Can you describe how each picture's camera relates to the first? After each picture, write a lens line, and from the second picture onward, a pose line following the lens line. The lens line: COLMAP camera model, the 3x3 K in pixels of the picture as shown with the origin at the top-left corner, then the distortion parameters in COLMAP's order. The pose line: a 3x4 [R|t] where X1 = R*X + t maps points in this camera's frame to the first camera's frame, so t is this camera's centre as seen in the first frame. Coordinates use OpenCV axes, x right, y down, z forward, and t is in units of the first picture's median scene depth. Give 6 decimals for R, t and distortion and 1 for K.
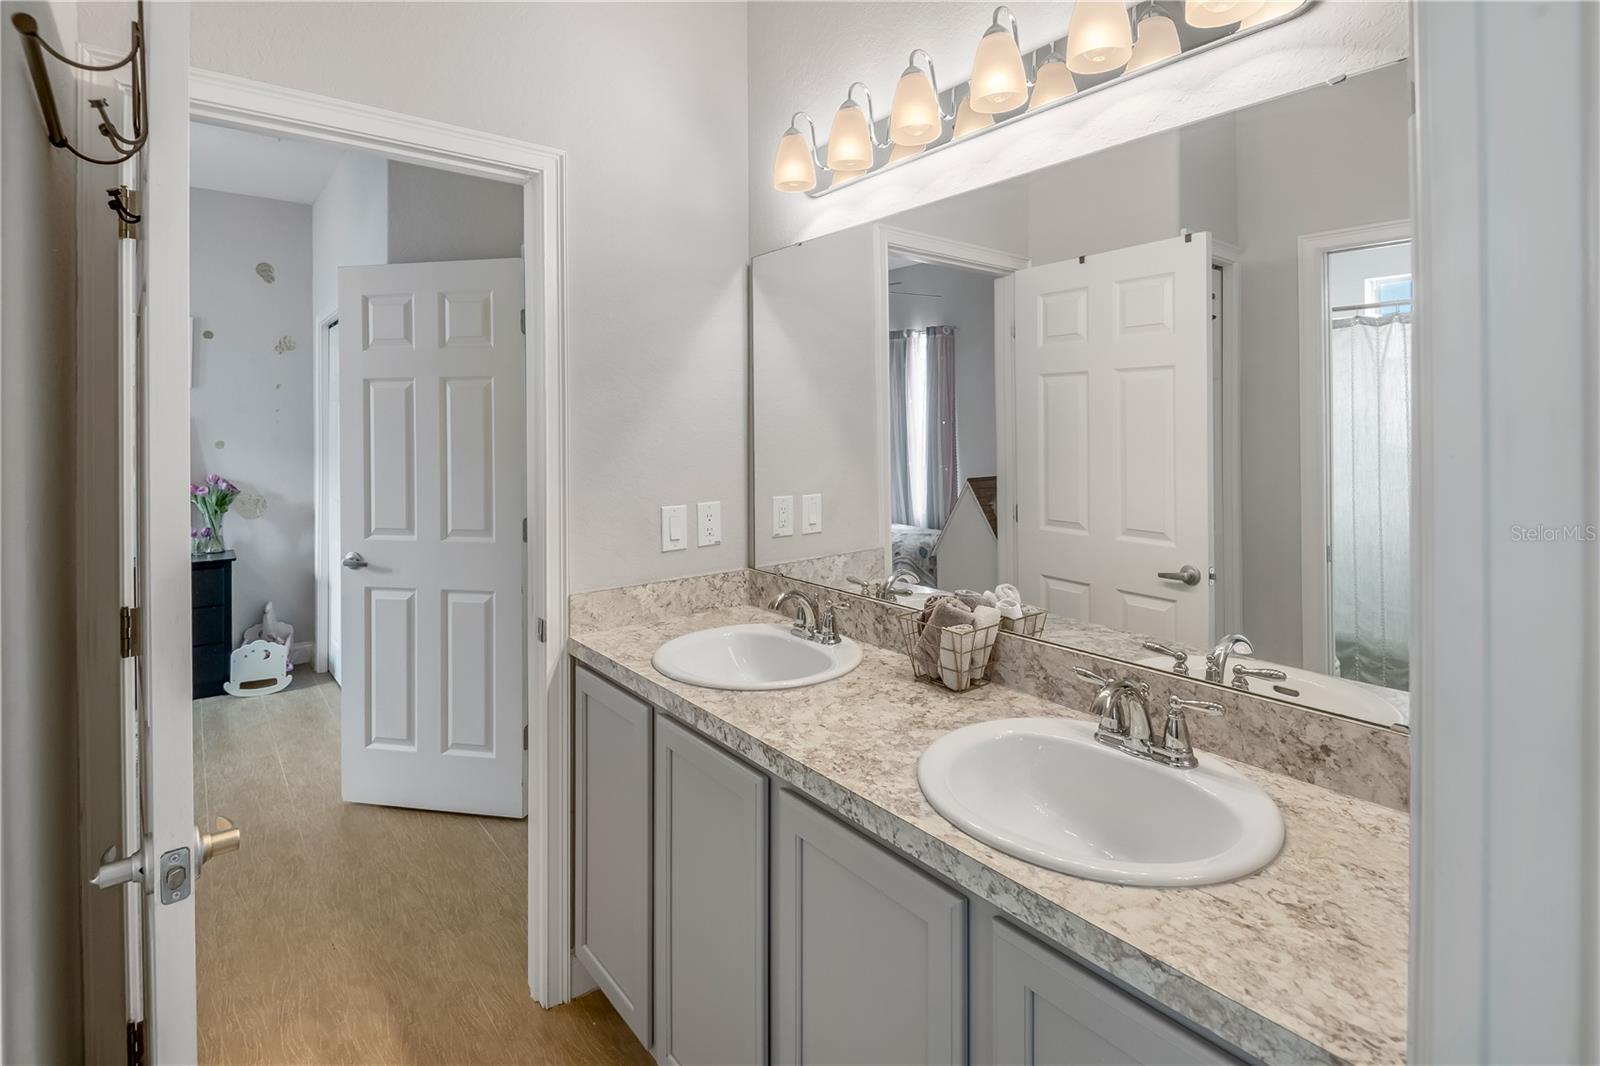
lens RADIAL K [[764.8, 0, 800.0], [0, 764.8, 533.0], [0, 0, 1]] dist [-0.000336, -0.000126]
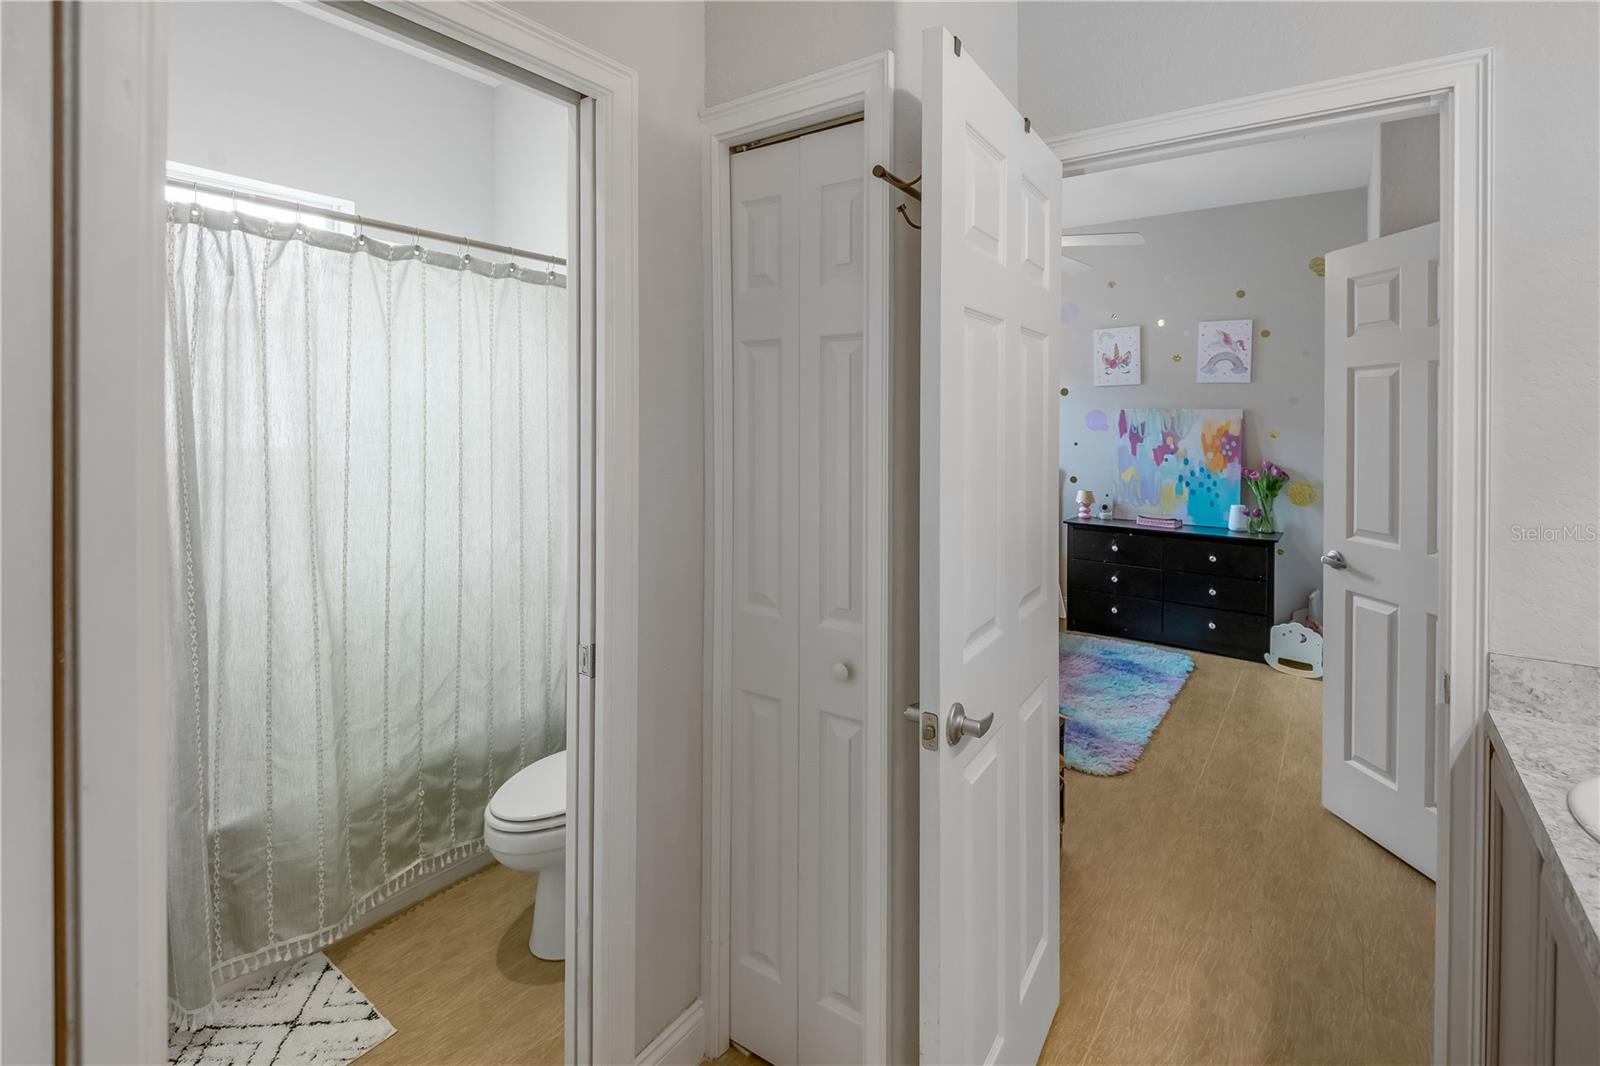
lens RADIAL K [[750.0, 0, 799.8], [0, 750.0, 515.6], [0, 0, 1]] dist [-0.000539, -0.000207]
pose [[0.269737, 0.133472, -0.953639, 0.089601], [-0.140524, 0.985201, 0.098142, -0.012086], [0.952625, 0.107537, 0.284502, 0.074237]]
